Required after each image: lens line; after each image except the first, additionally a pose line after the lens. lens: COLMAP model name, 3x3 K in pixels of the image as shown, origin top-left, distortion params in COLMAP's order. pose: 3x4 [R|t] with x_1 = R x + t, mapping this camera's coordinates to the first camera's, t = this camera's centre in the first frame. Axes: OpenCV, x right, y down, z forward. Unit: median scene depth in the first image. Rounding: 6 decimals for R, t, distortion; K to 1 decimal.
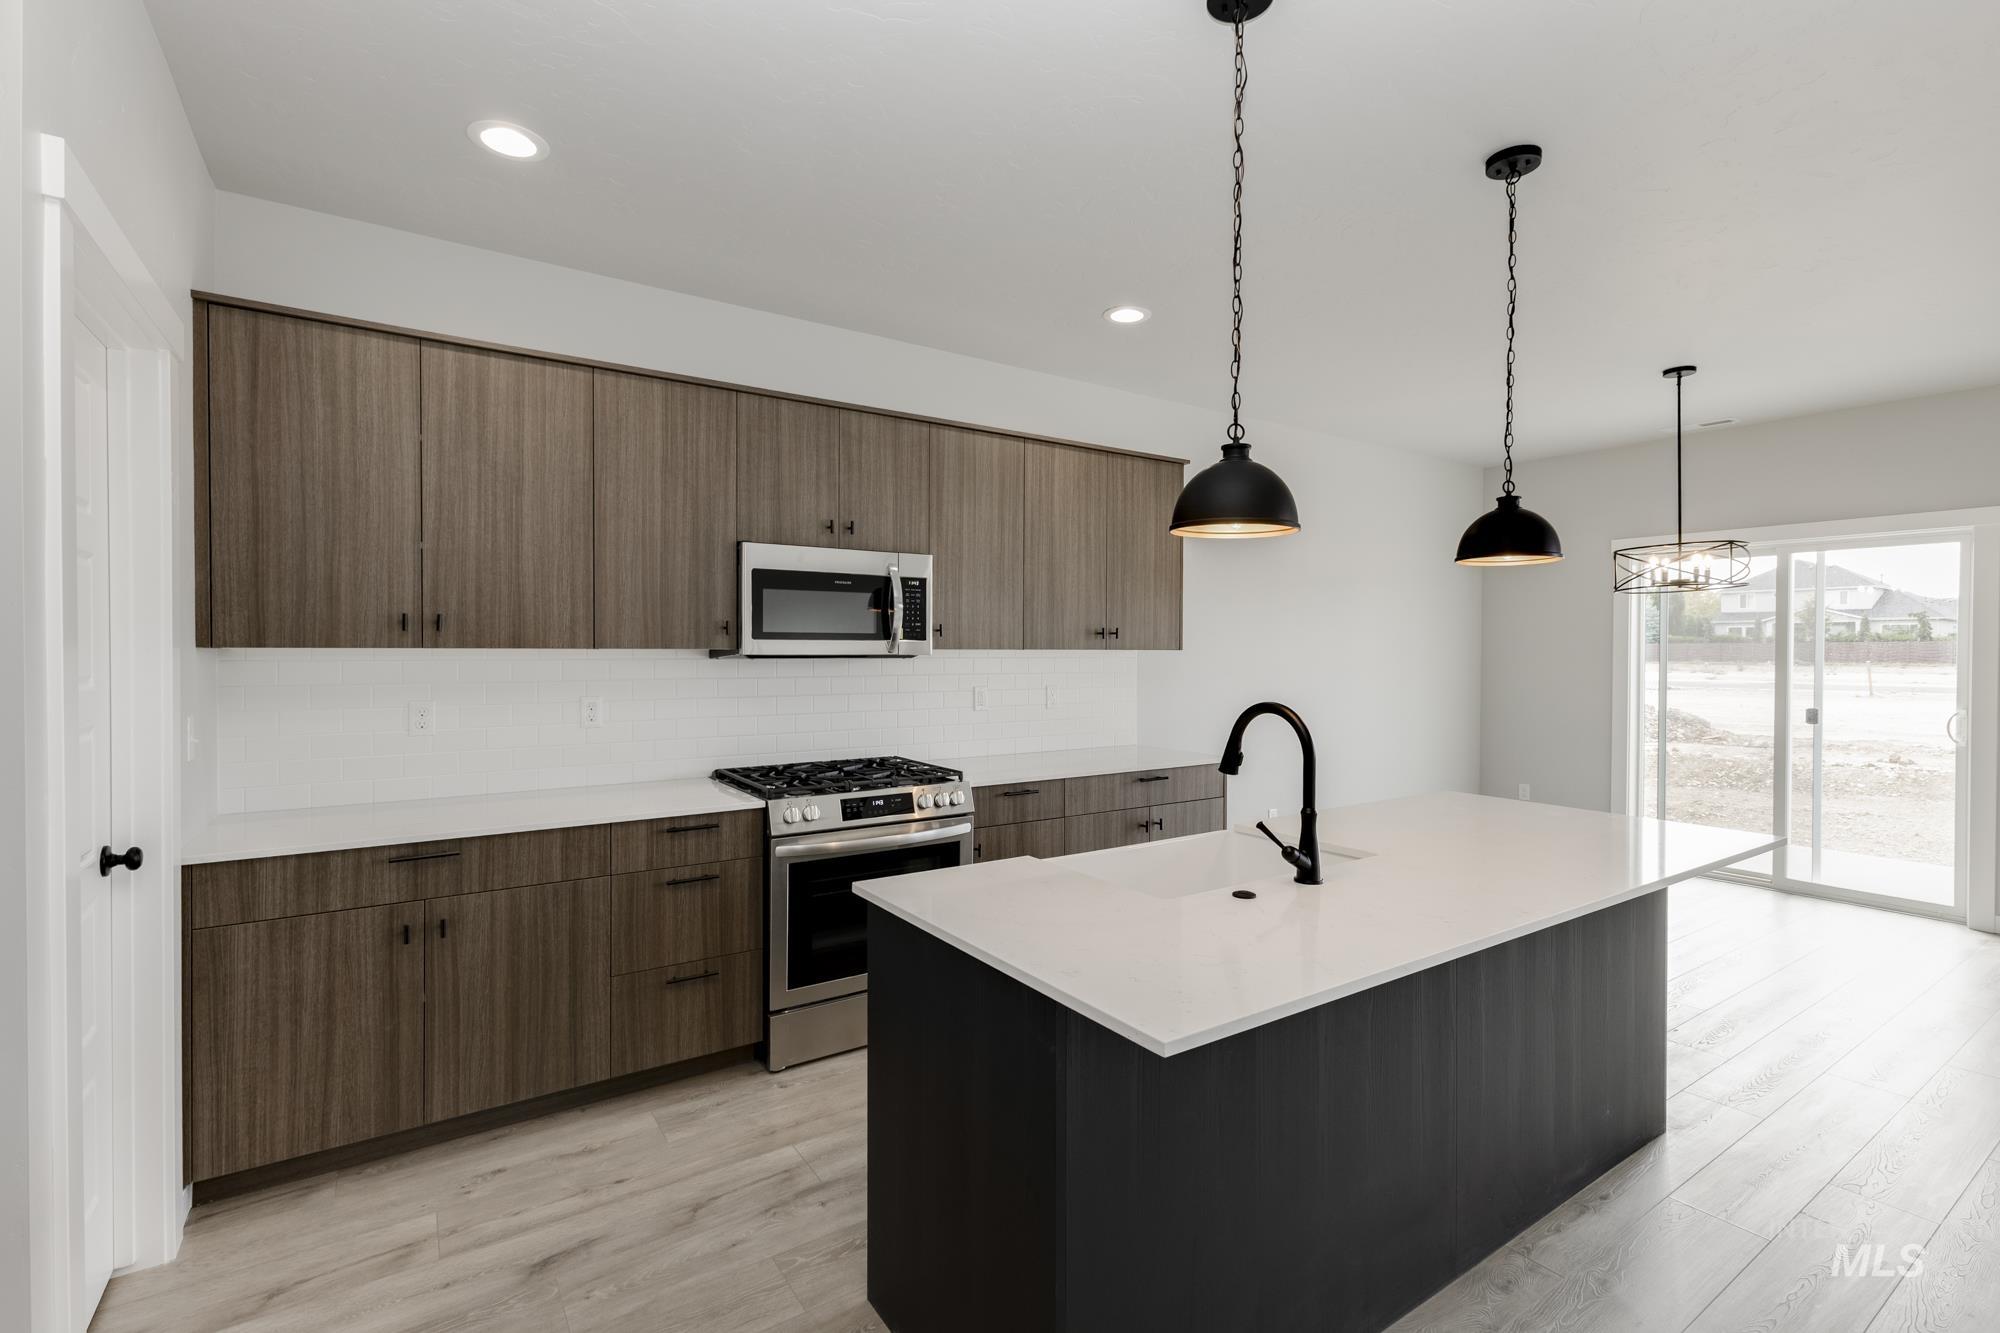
lens RADIAL K [[911.4, 0, 1000.0], [0, 911.4, 653.4], [0, 0, 1]] dist [-0.001789, -0.000499]
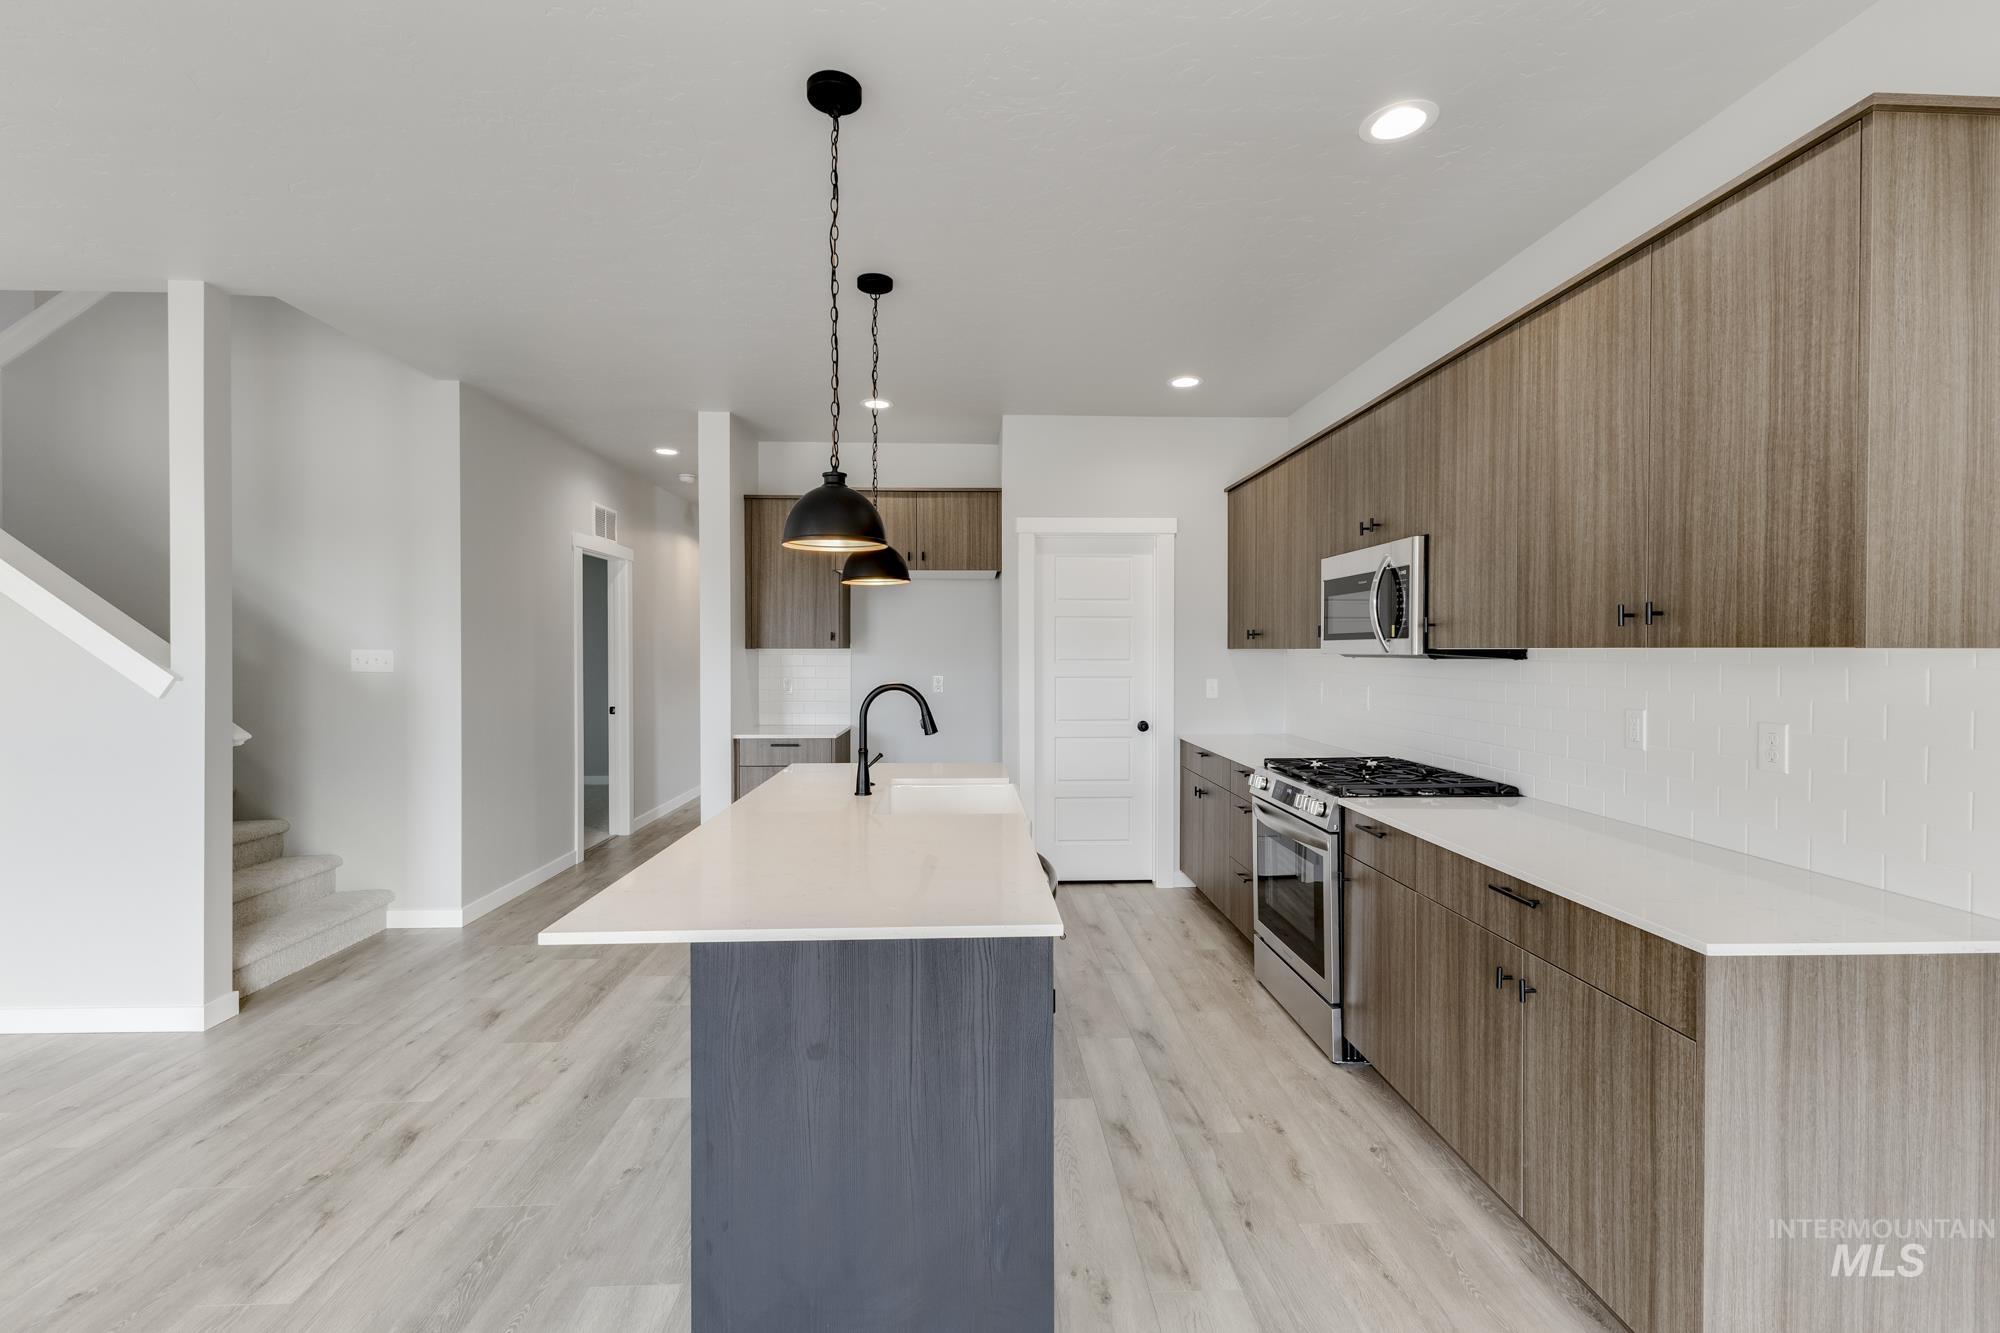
lens RADIAL K [[894.5, 0, 1005.7], [0, 894.5, 657.6], [0, 0, 1]] dist [0.000182, -0.000136]
pose [[-0.526302, 0.005025, -0.850283, 0.762853], [-0.007388, 0.999918, 0.010482, -0.000908], [0.850266, 0.011798, -0.526222, 1.027611]]
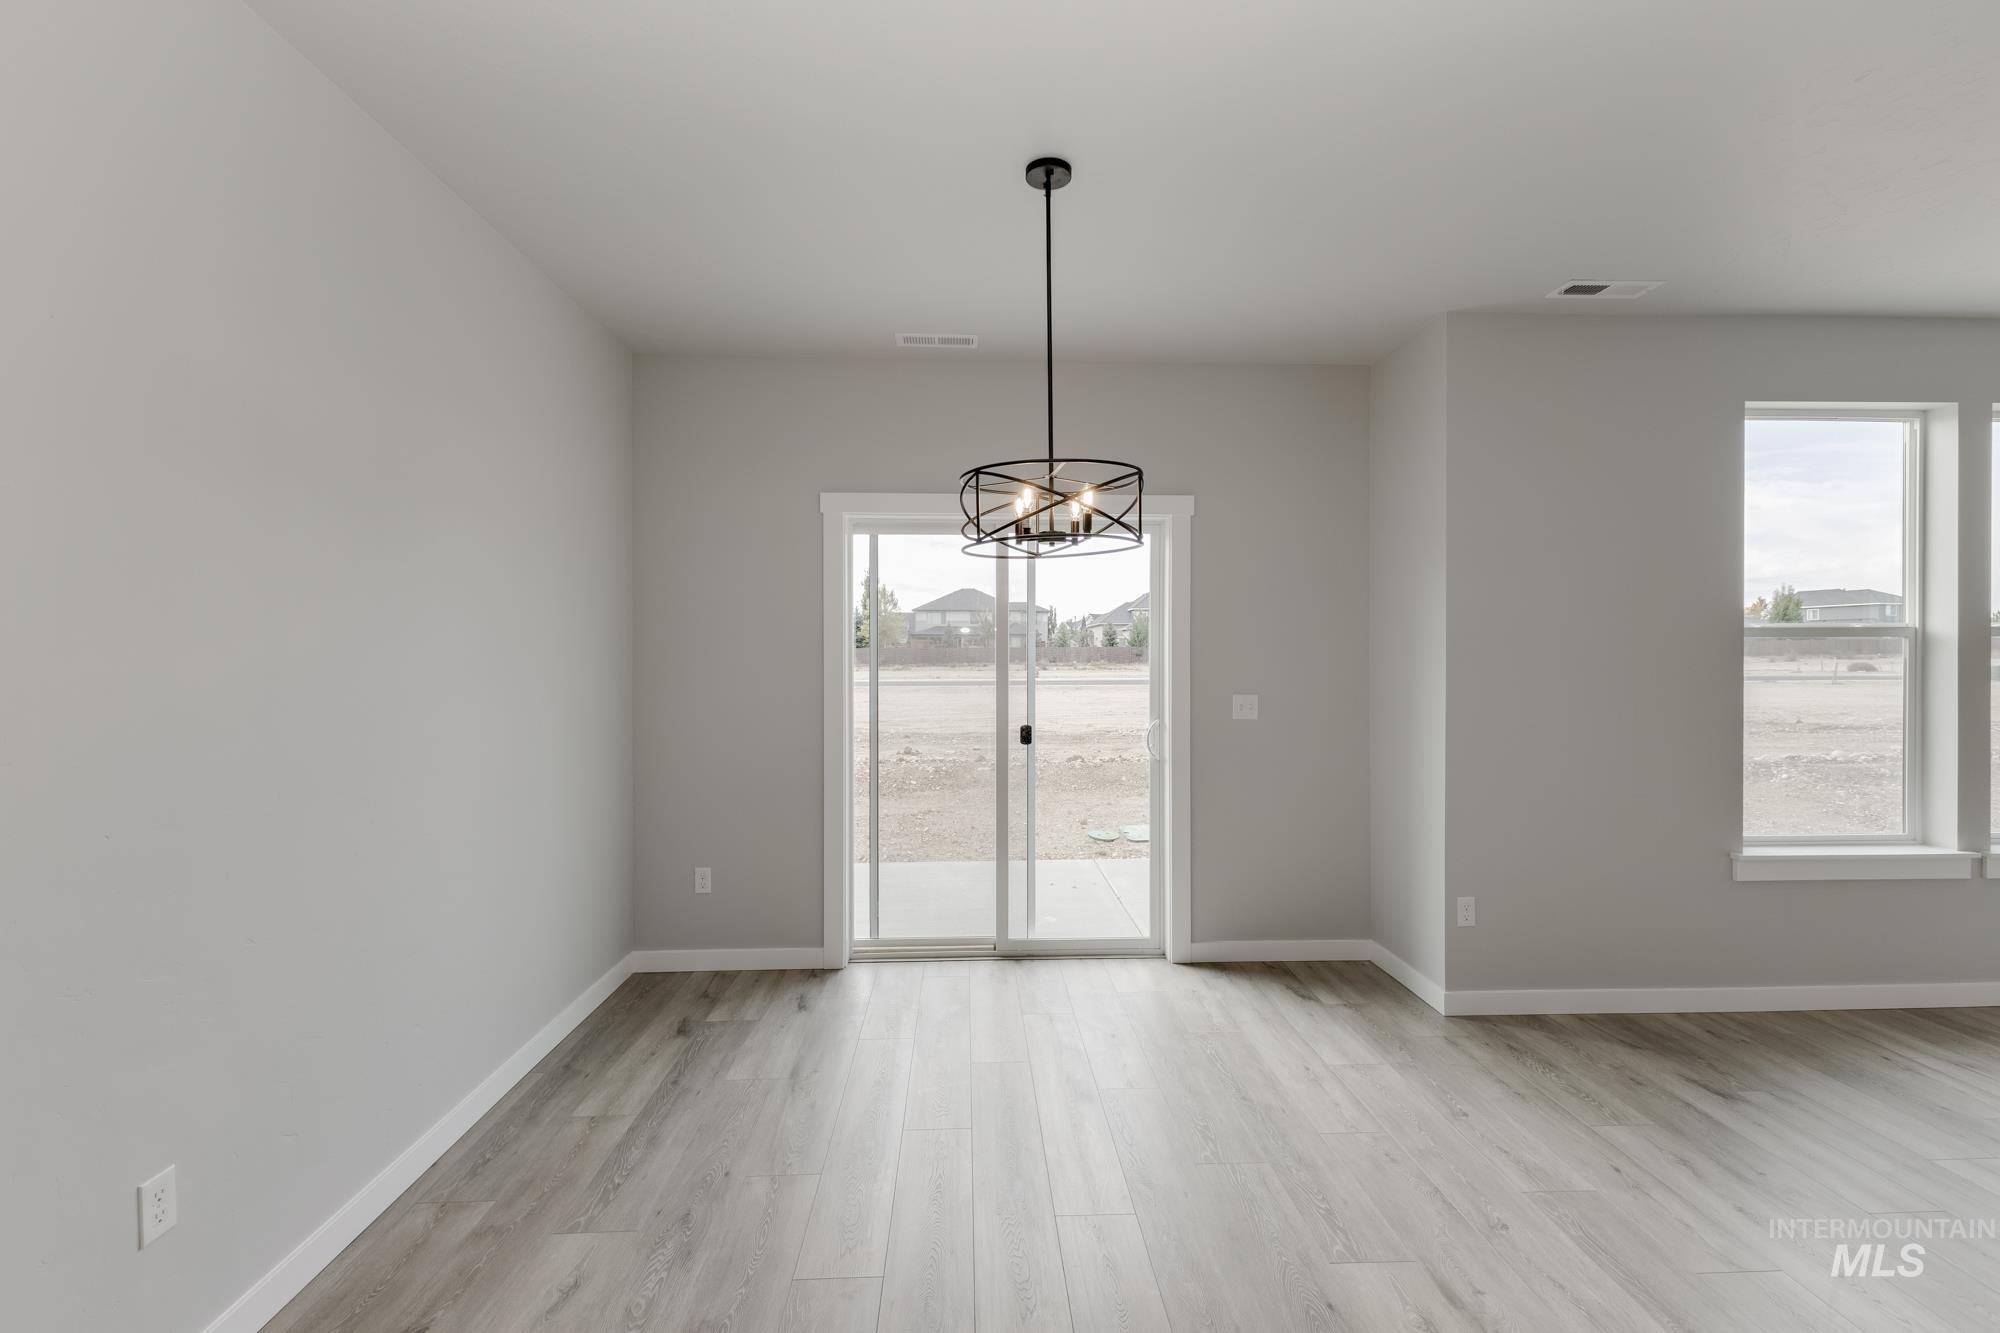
lens RADIAL K [[911.4, 0, 1000.0], [0, 911.4, 653.4], [0, 0, 1]] dist [-0.001789, -0.000499]
pose [[0.517825, -0.003685, 0.855479, 0.266170], [0.005813, 0.999983, 0.000789, 0.001286], [-0.855467, 0.004565, 0.517838, 0.823614]]
